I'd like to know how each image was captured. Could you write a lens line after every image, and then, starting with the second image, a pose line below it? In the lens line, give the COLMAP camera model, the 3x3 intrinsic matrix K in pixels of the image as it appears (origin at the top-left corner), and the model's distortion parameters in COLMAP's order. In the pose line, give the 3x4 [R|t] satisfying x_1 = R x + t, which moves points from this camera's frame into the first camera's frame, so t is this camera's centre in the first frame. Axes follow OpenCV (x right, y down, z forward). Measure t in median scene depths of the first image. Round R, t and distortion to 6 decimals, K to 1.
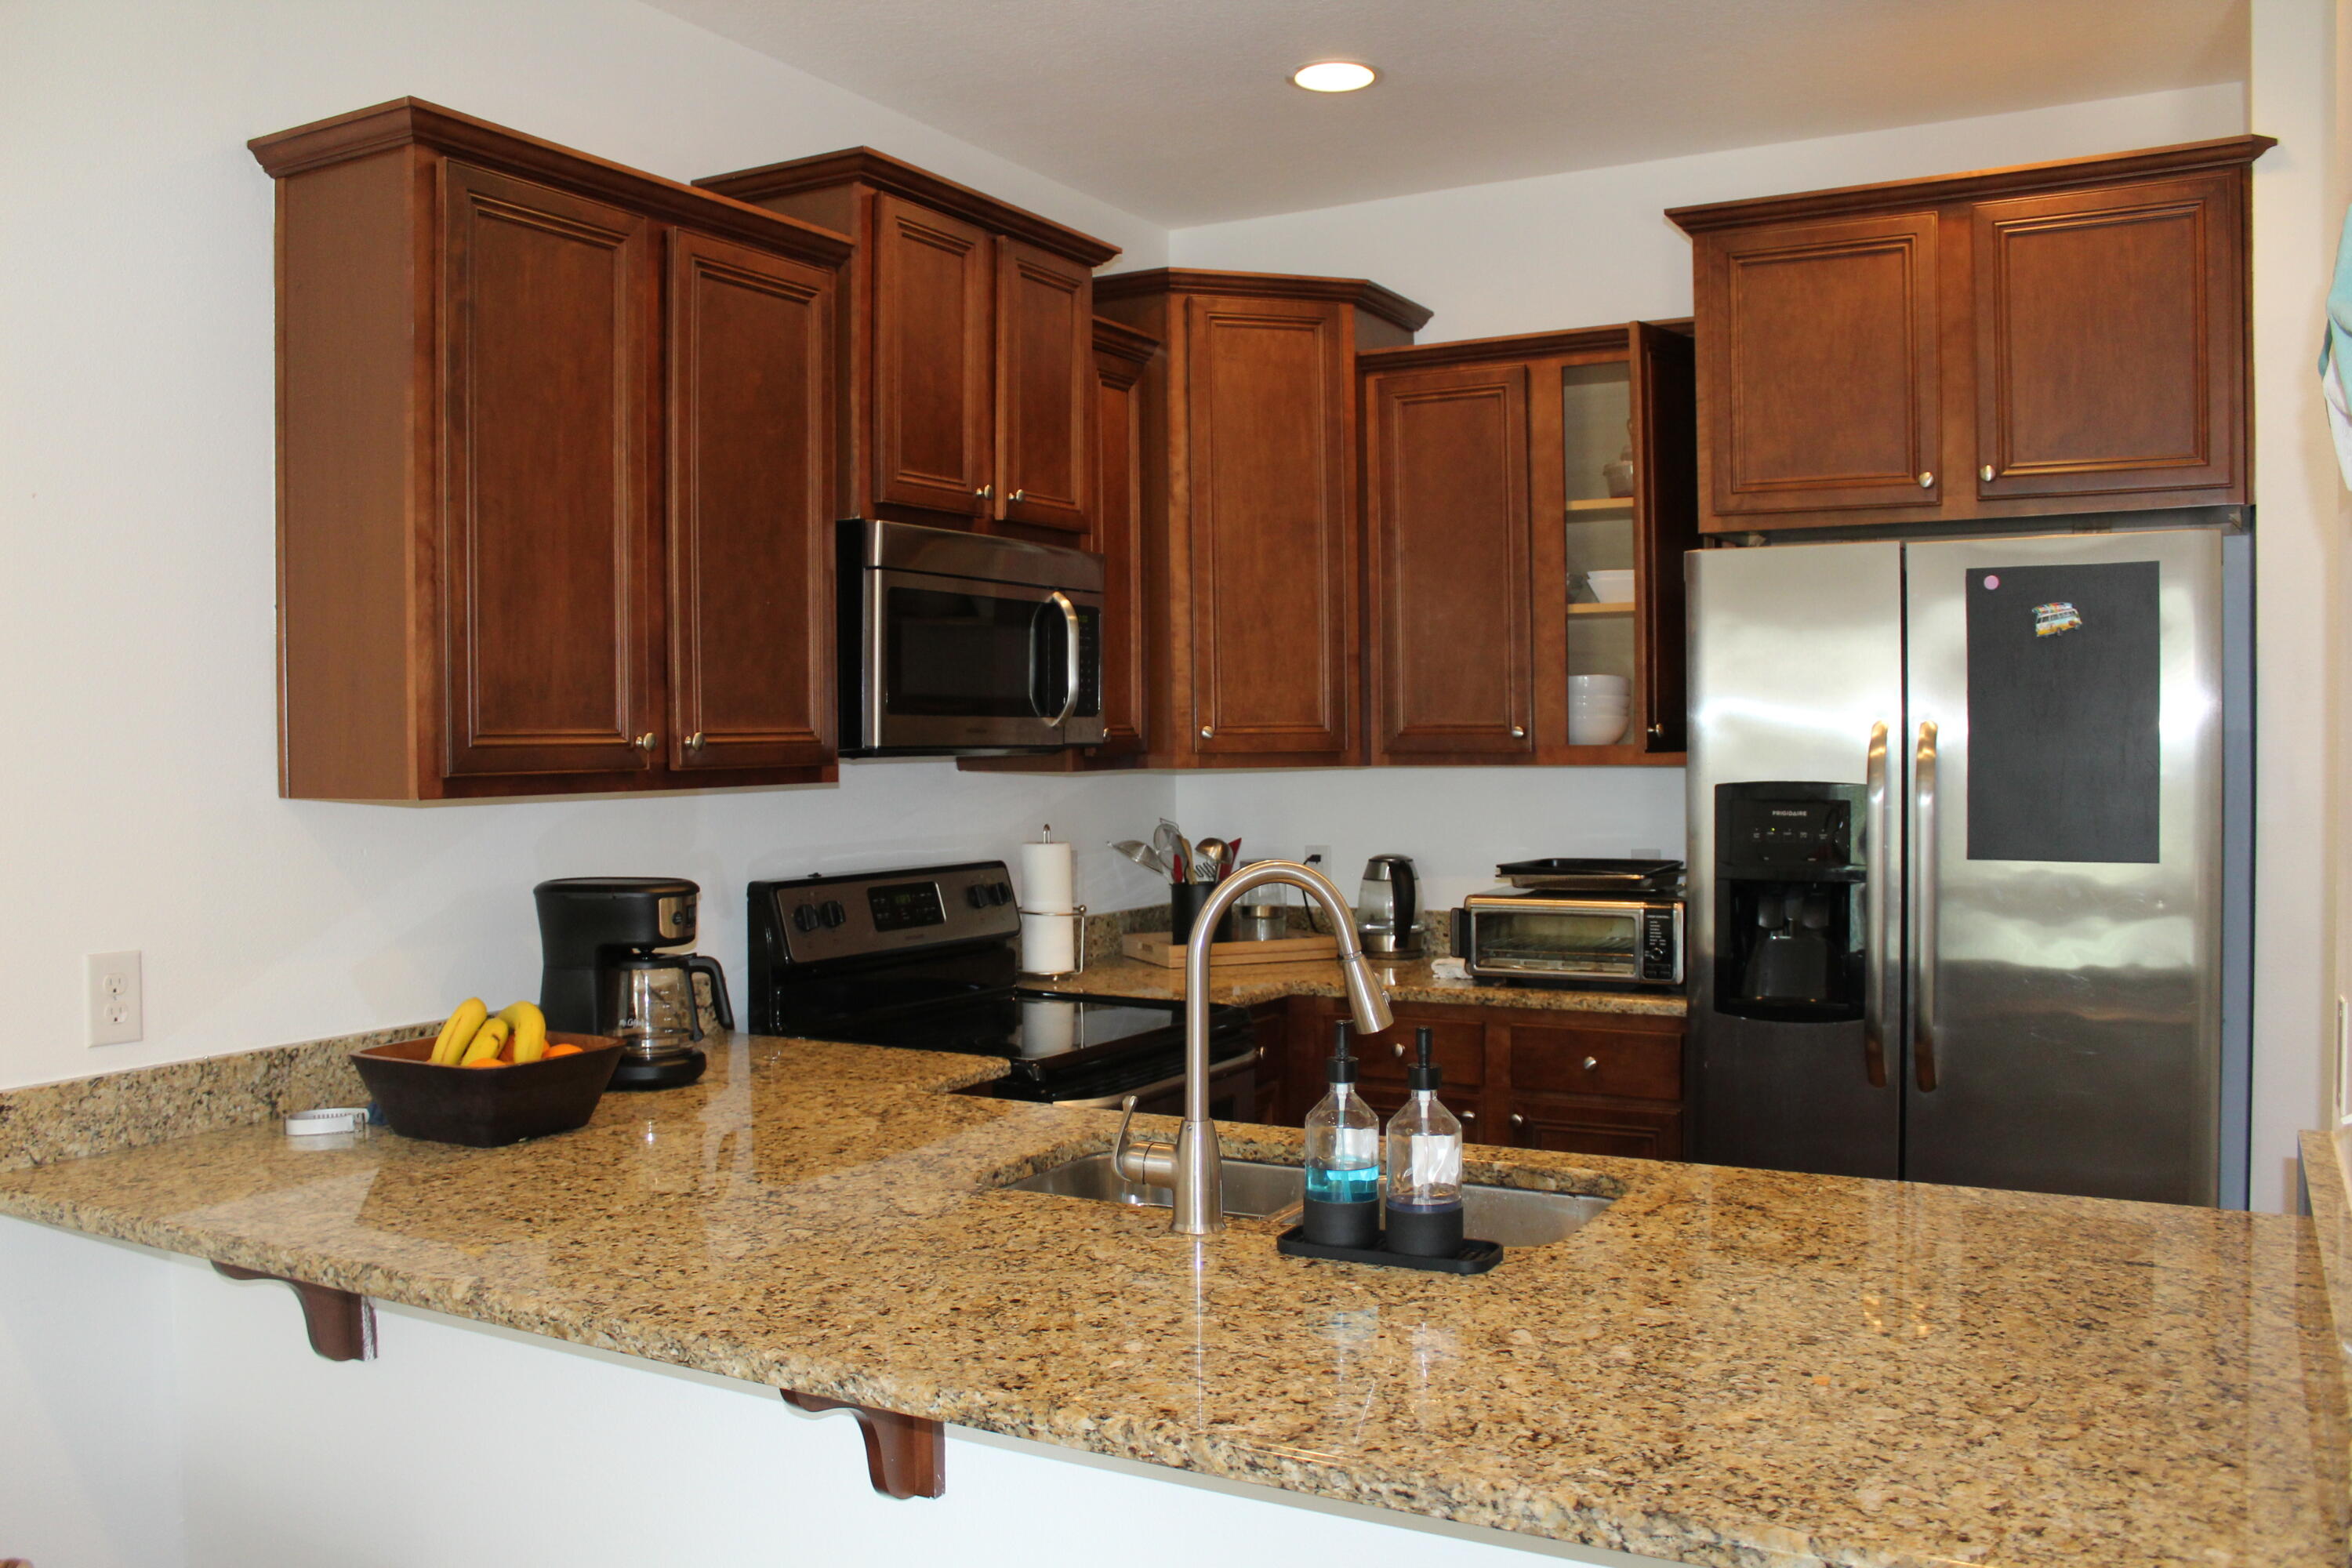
lens RADIAL K [[1978.4, 0, 1189.6], [0, 1978.4, 763.2], [0, 0, 1]] dist [-0.153245, 0.131864]
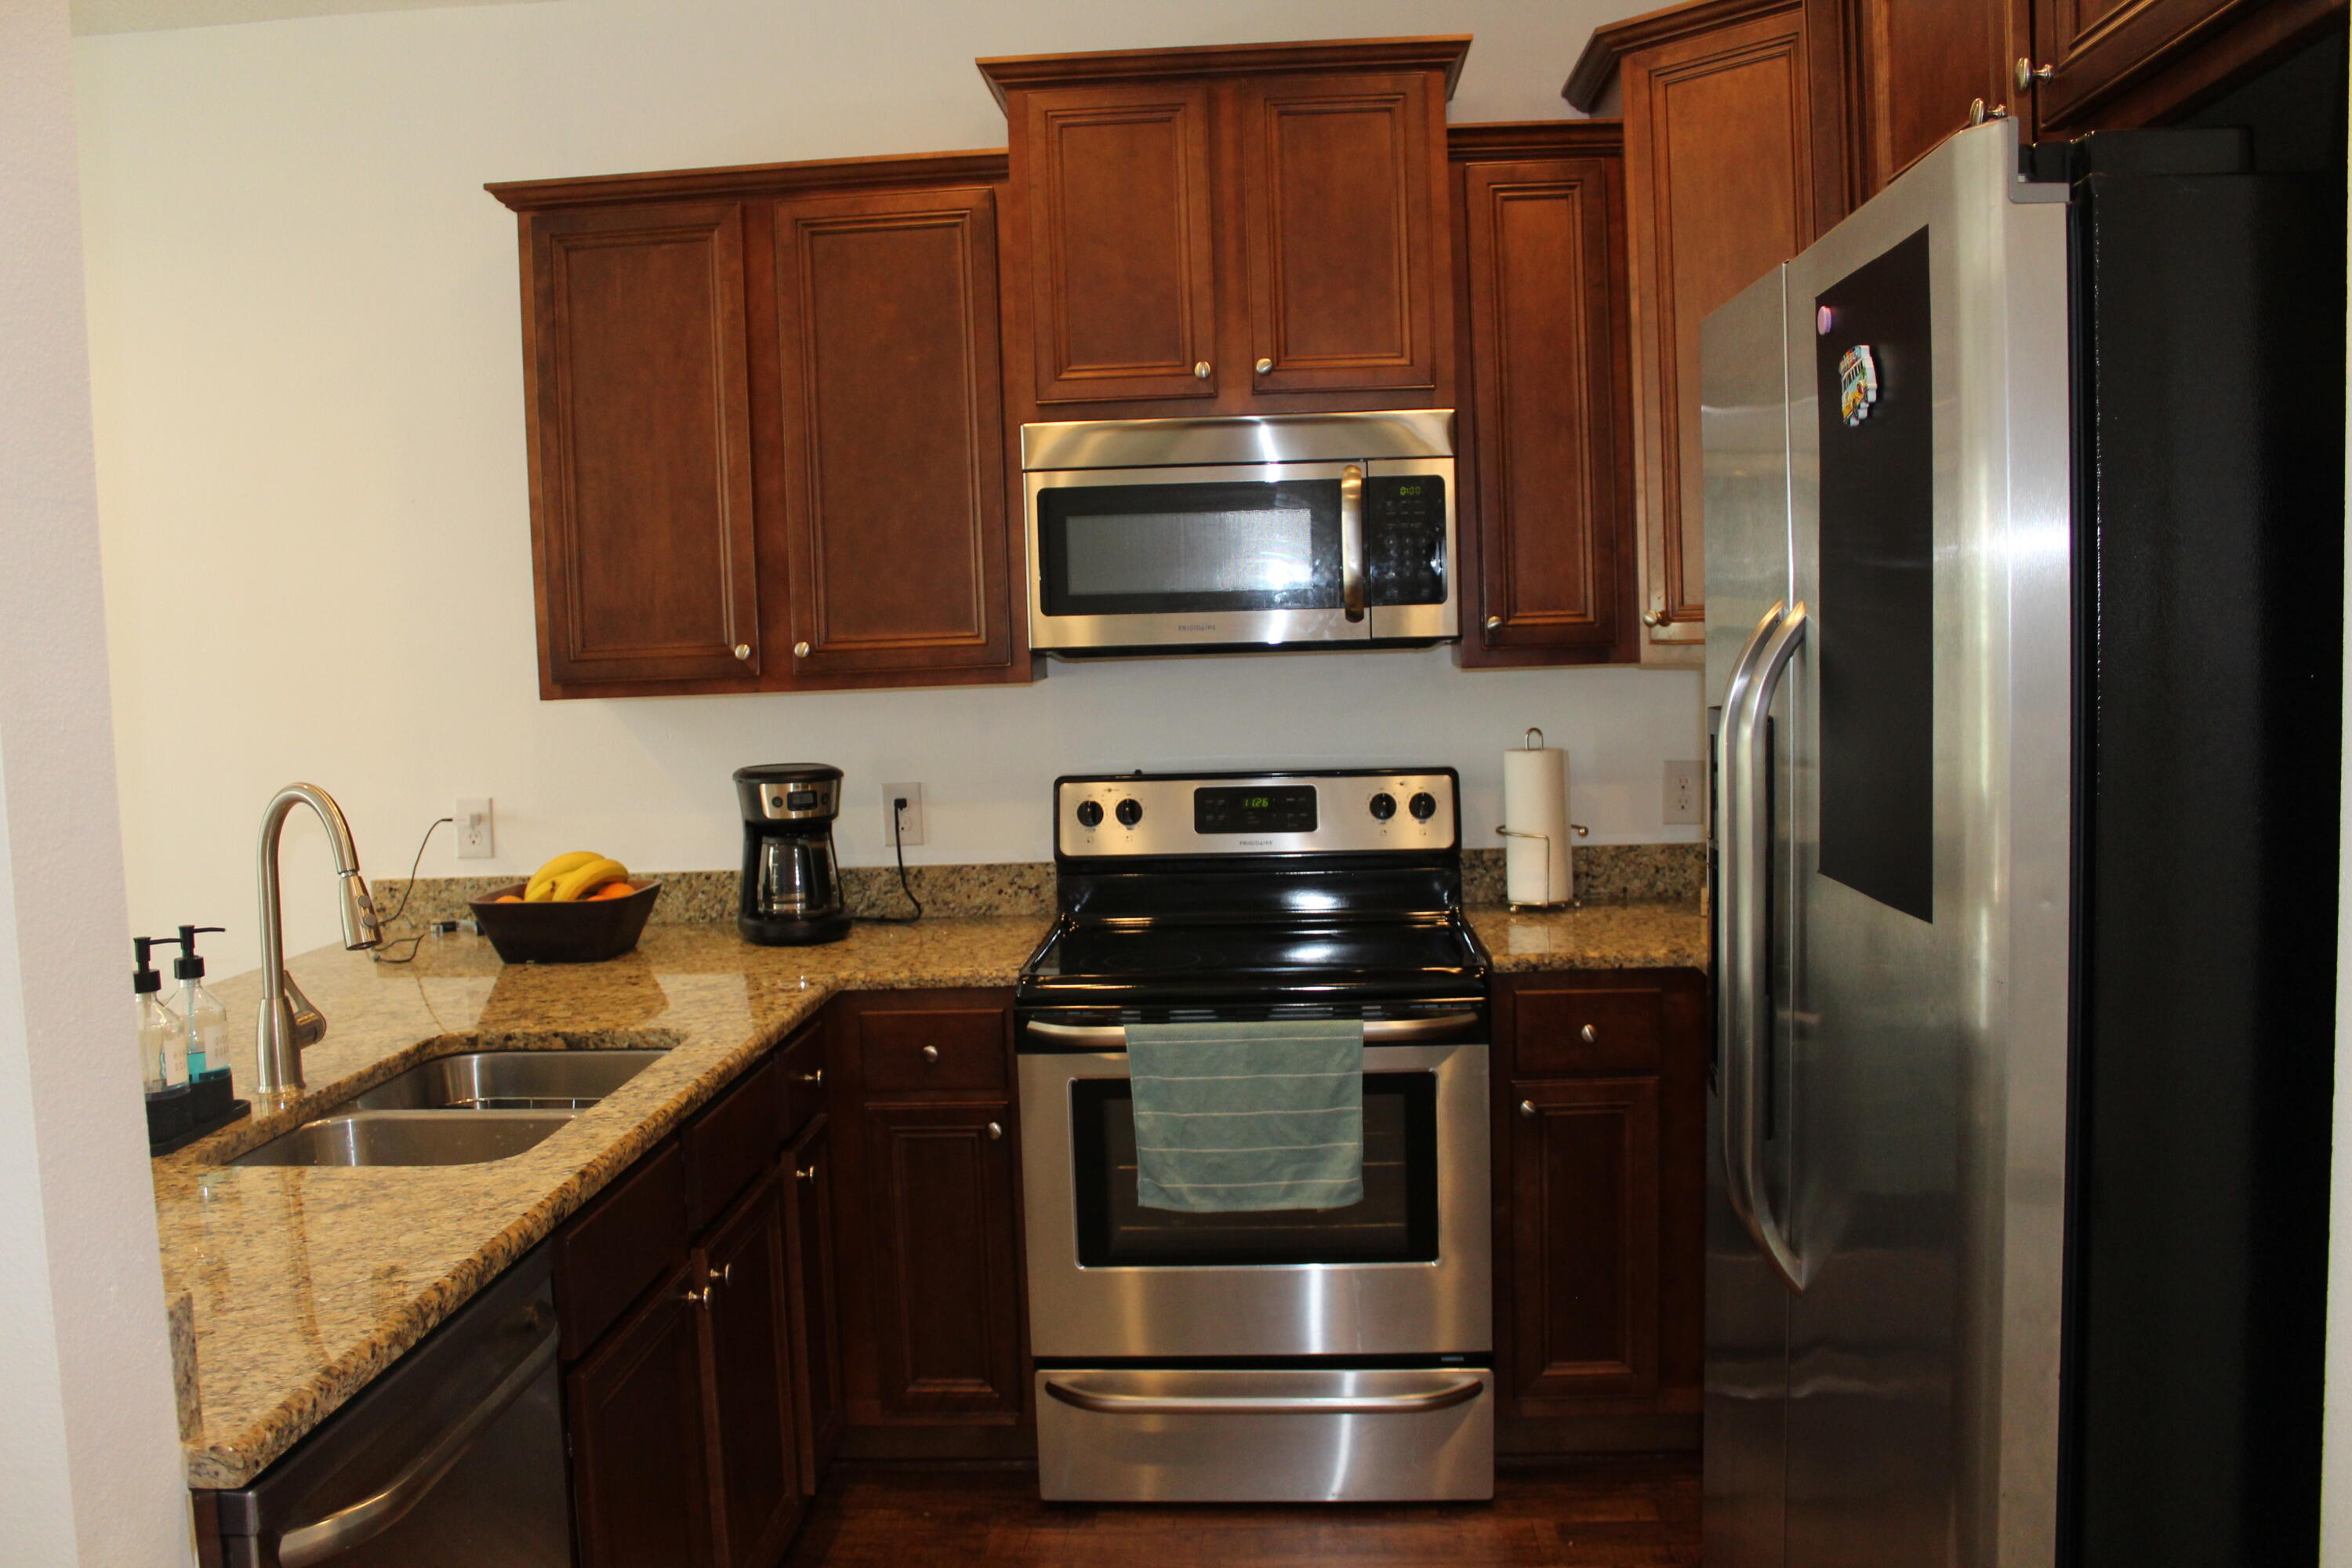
lens RADIAL K [[1978.4, 0, 1179.2], [0, 1978.4, 792.8], [0, 0, 1]] dist [-0.153245, 0.131864]
pose [[0.442914, 0.069236, -0.893887, 0.923586], [0.019756, 0.996018, 0.086936, -0.024153], [0.896346, -0.056165, 0.439783, 0.717612]]
